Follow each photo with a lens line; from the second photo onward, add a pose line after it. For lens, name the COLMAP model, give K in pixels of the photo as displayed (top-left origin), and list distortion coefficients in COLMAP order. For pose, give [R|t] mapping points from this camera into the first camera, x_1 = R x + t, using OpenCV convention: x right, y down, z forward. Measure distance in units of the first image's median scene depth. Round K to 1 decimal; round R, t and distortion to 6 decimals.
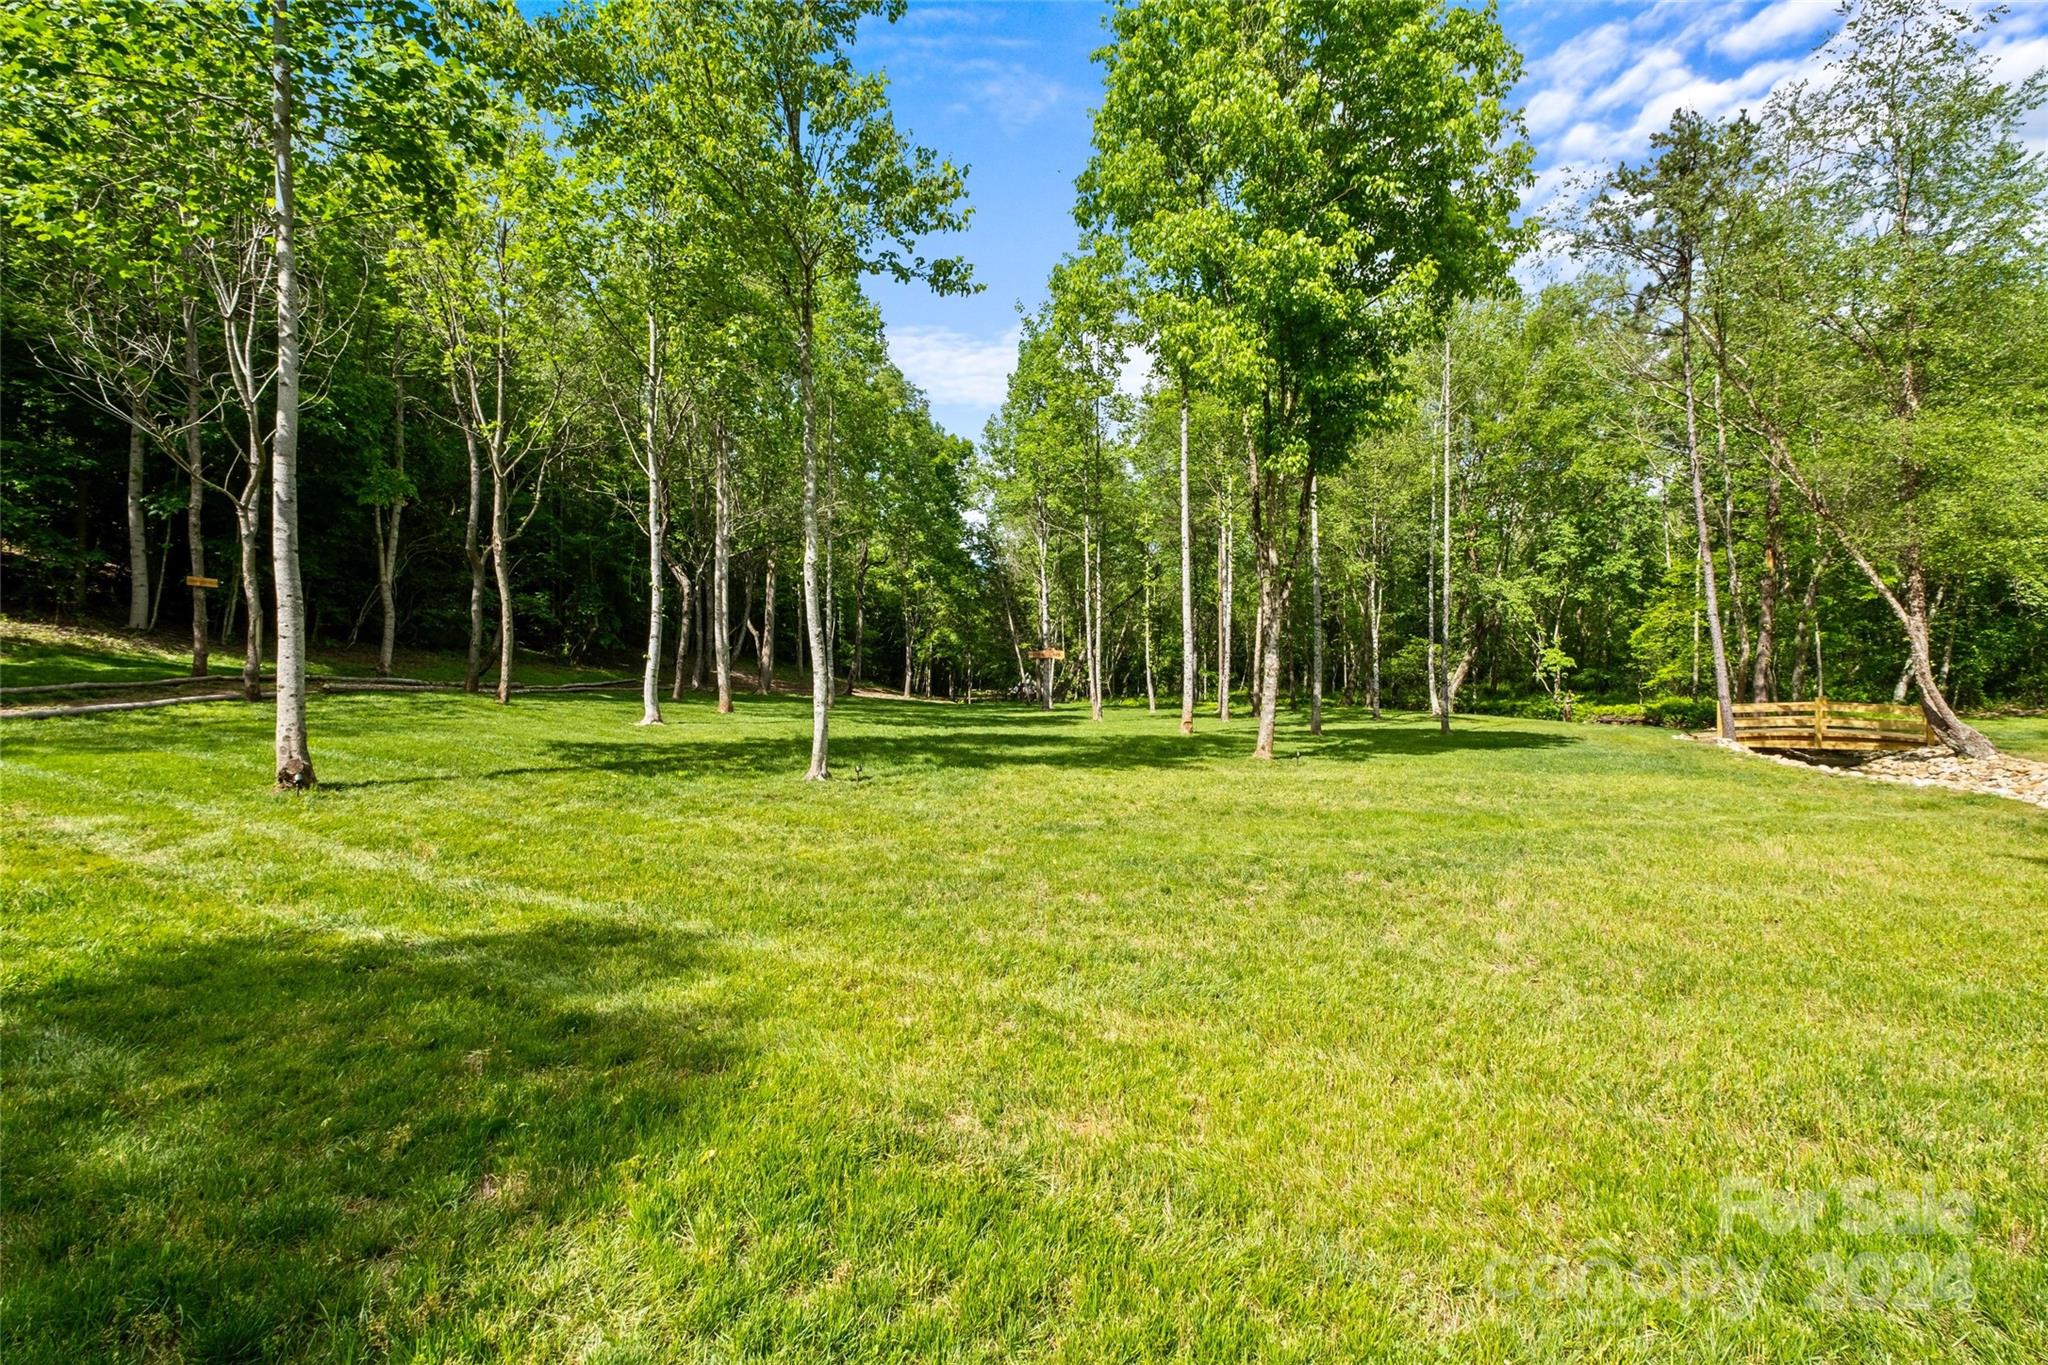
lens RADIAL K [[915.3, 0, 1024.4], [0, 915.3, 679.4], [0, 0, 1]] dist [-0.002070, -0.000228]
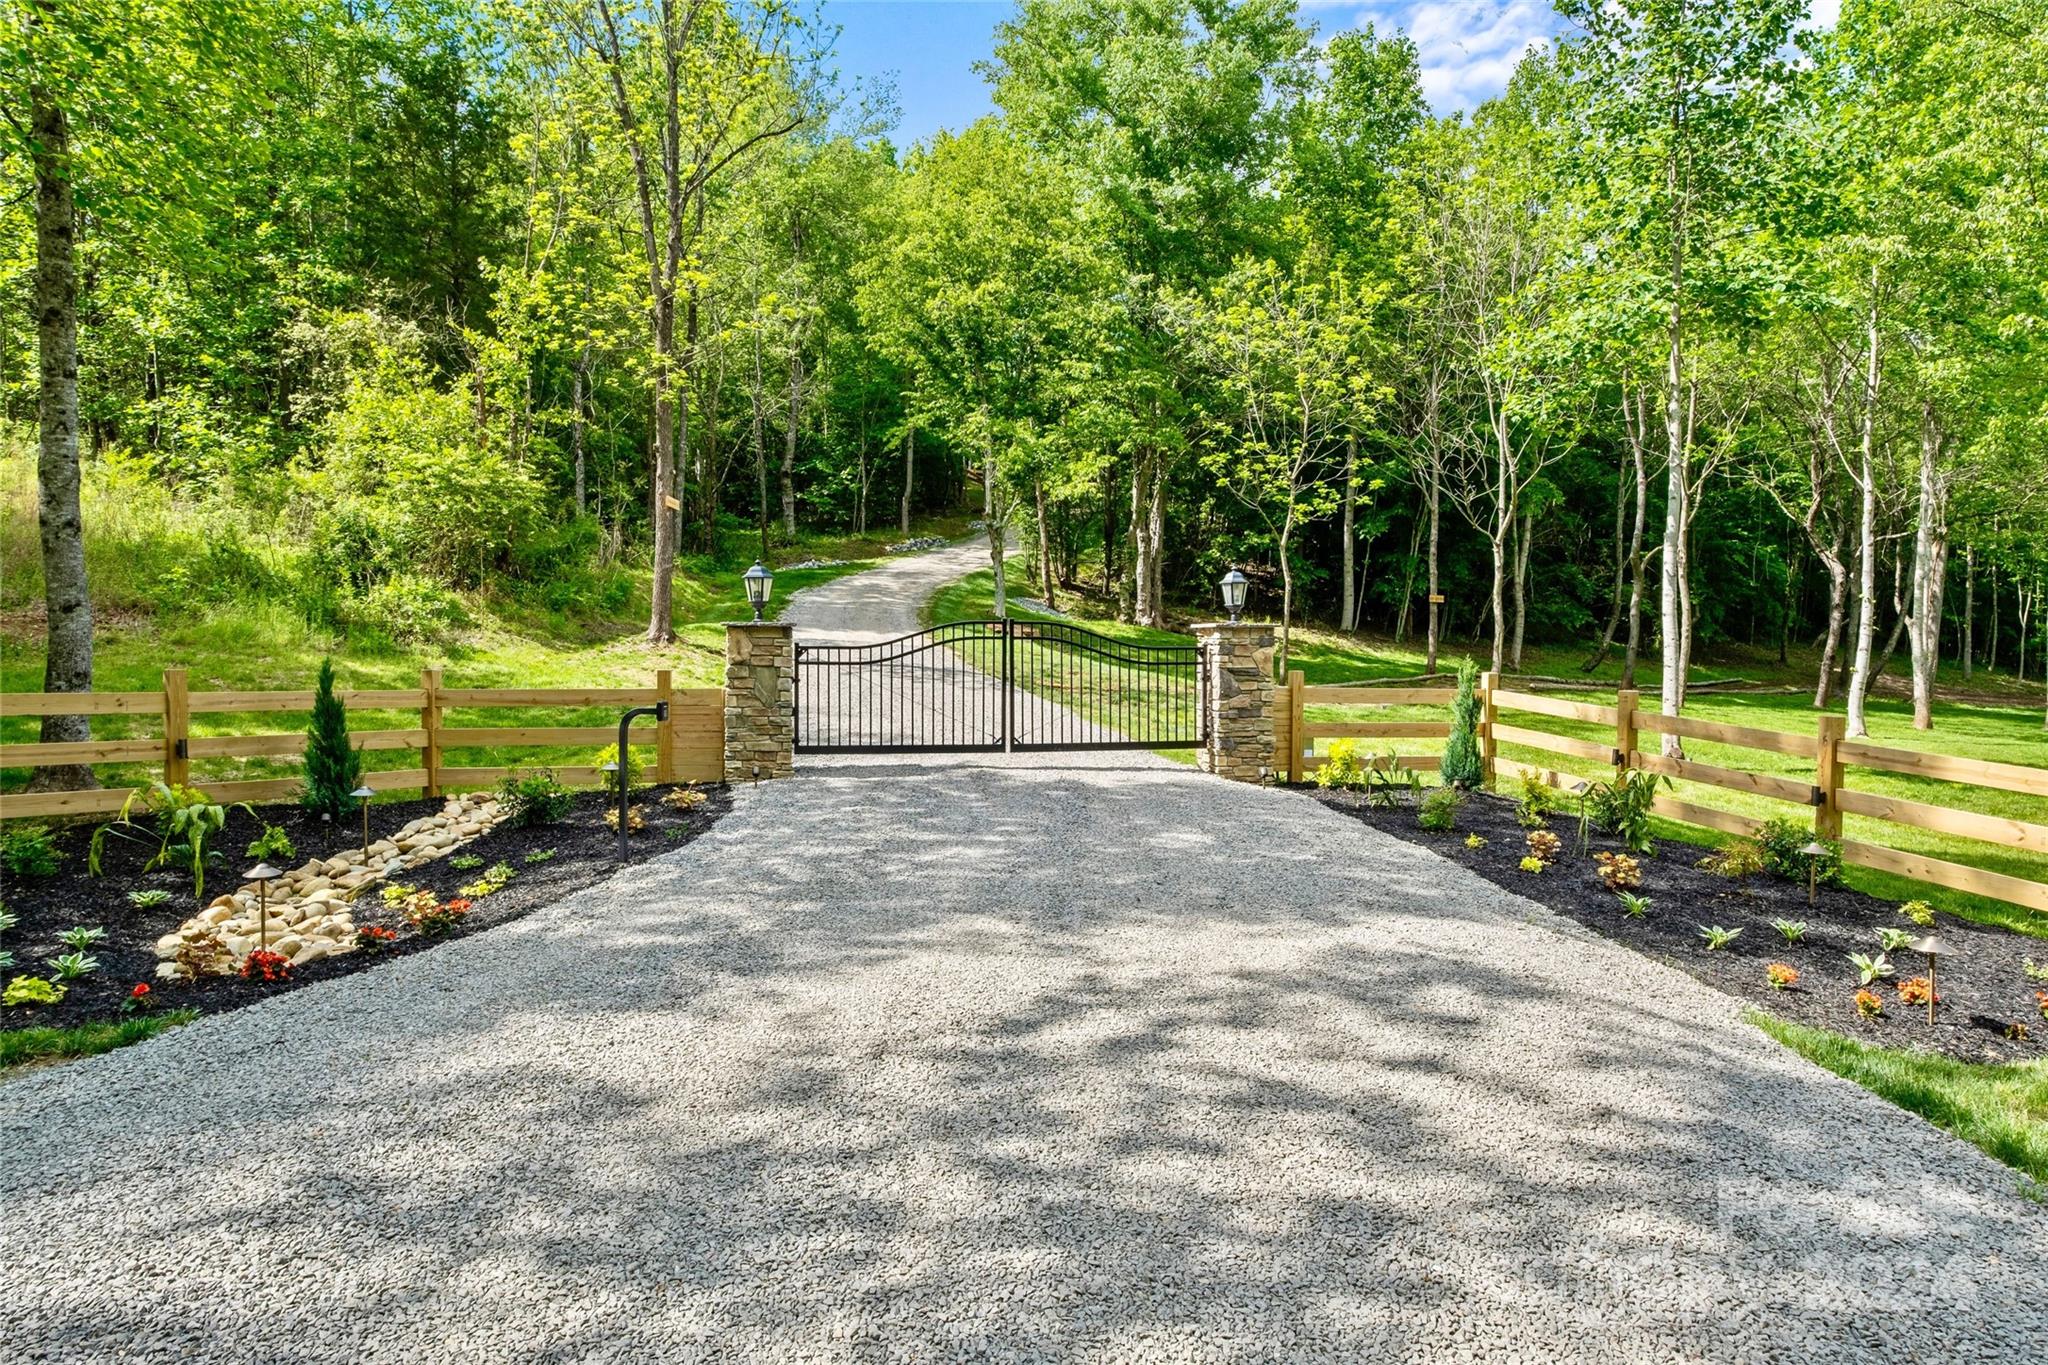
lens RADIAL K [[1236.2, 0, 1023.3], [0, 1236.2, 676.5], [0, 0, 1]] dist [0.005614, 0.002650]
pose [[0.649320, 0.032118, -0.759837, 0.019289], [-0.024144, 0.999475, 0.021614, -0.016612], [0.760132, 0.004311, 0.649754, -0.390441]]
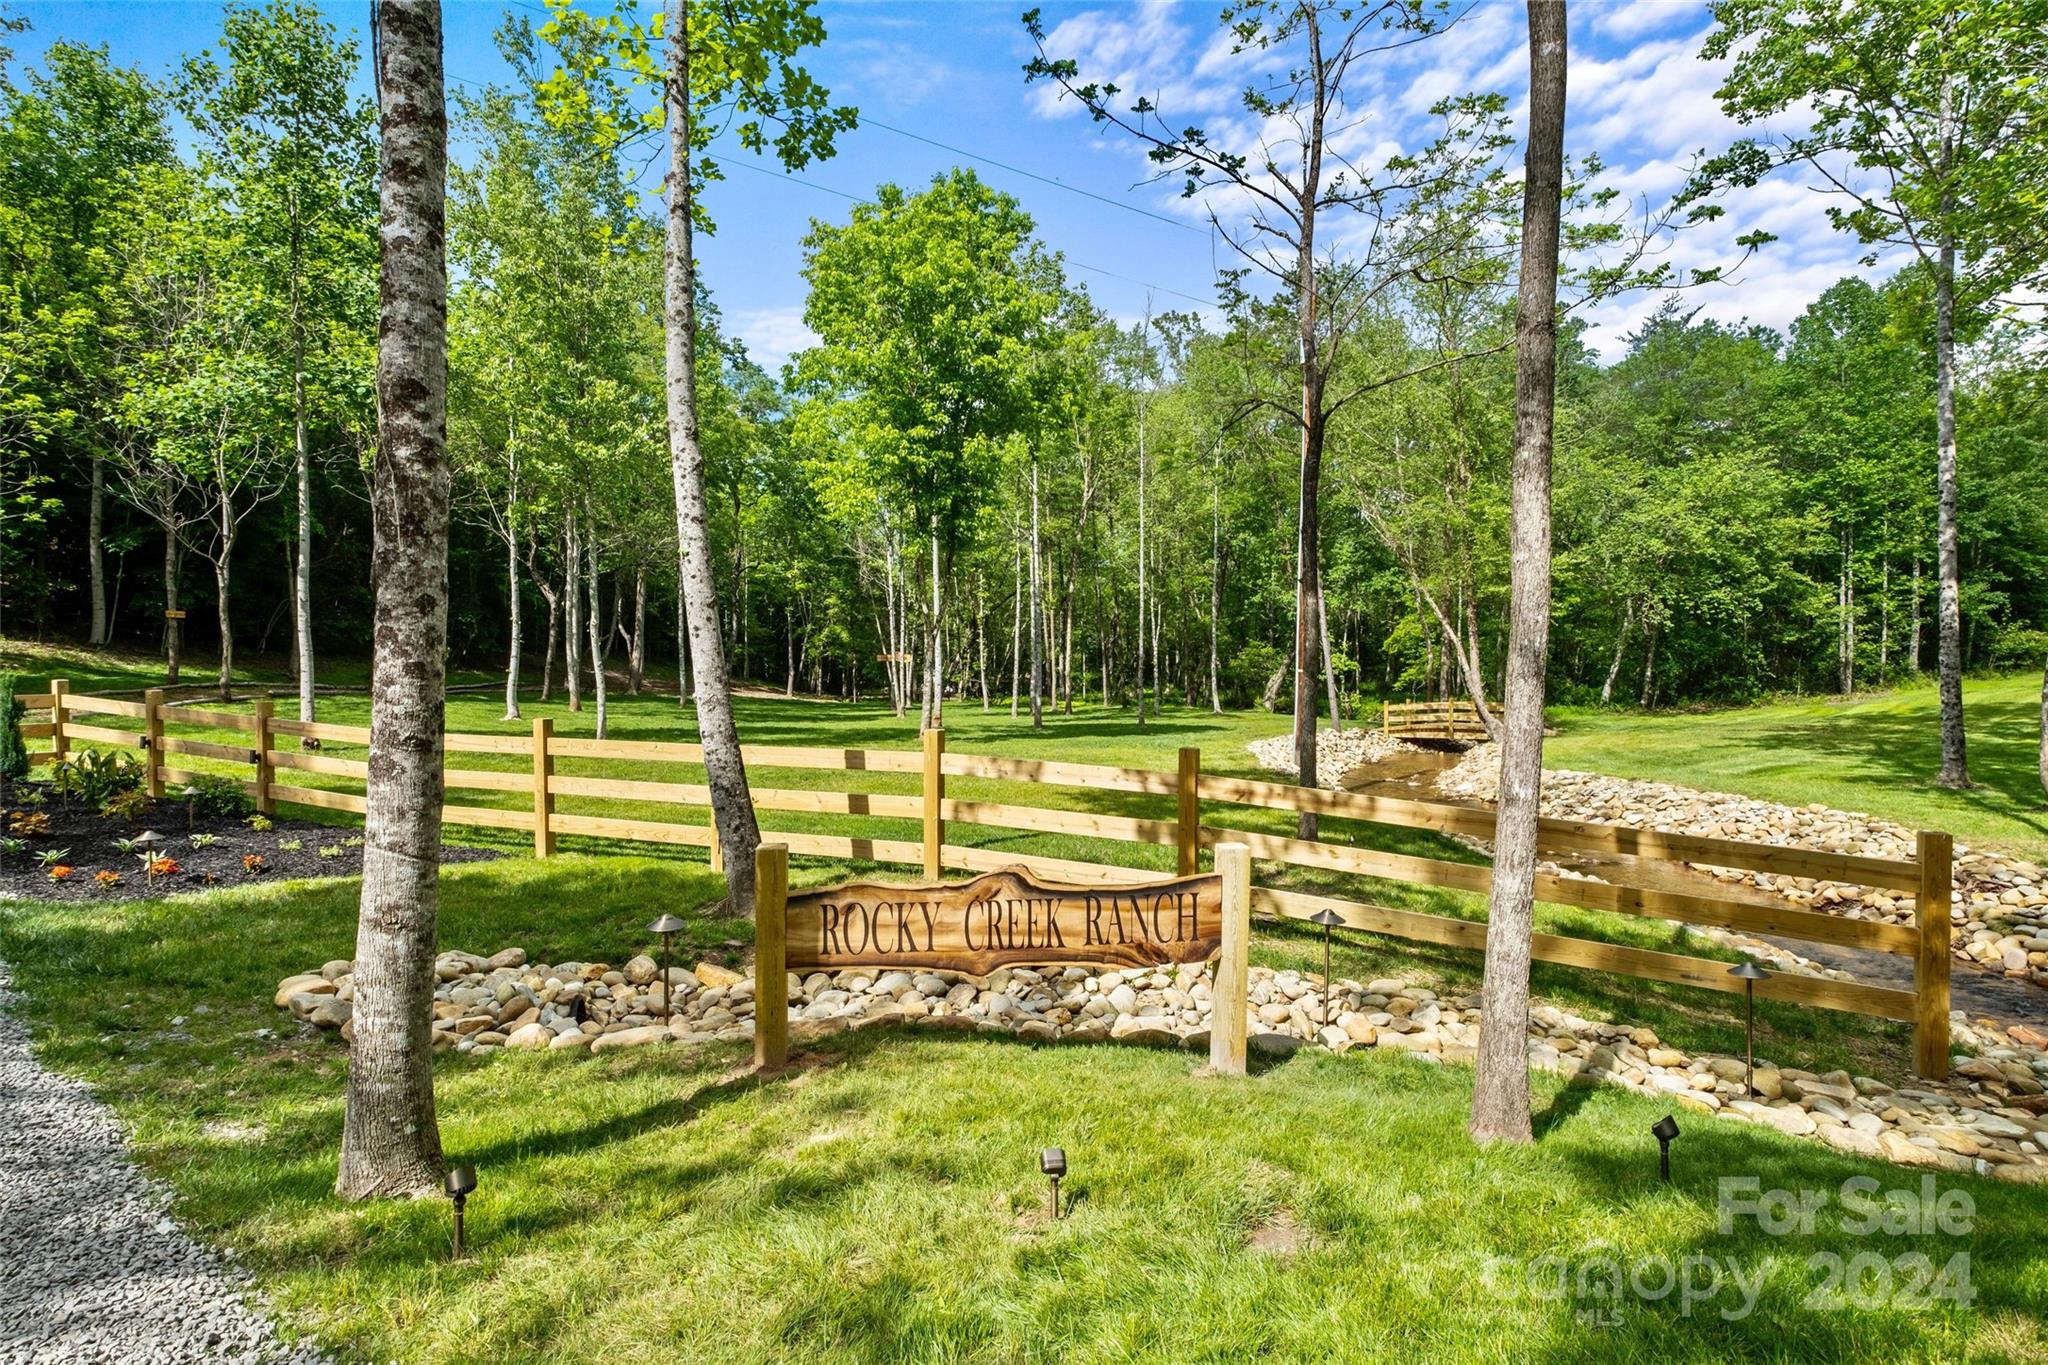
lens RADIAL K [[1054.6, 0, 1018.0], [0, 1054.6, 685.5], [0, 0, 1]] dist [-0.000061, -0.000992]
pose [[0.999464, 0.000253, 0.032743, 0.214251], [-0.000637, 0.999931, 0.011721, -0.014715], [-0.032738, -0.011736, 0.999395, -0.436424]]
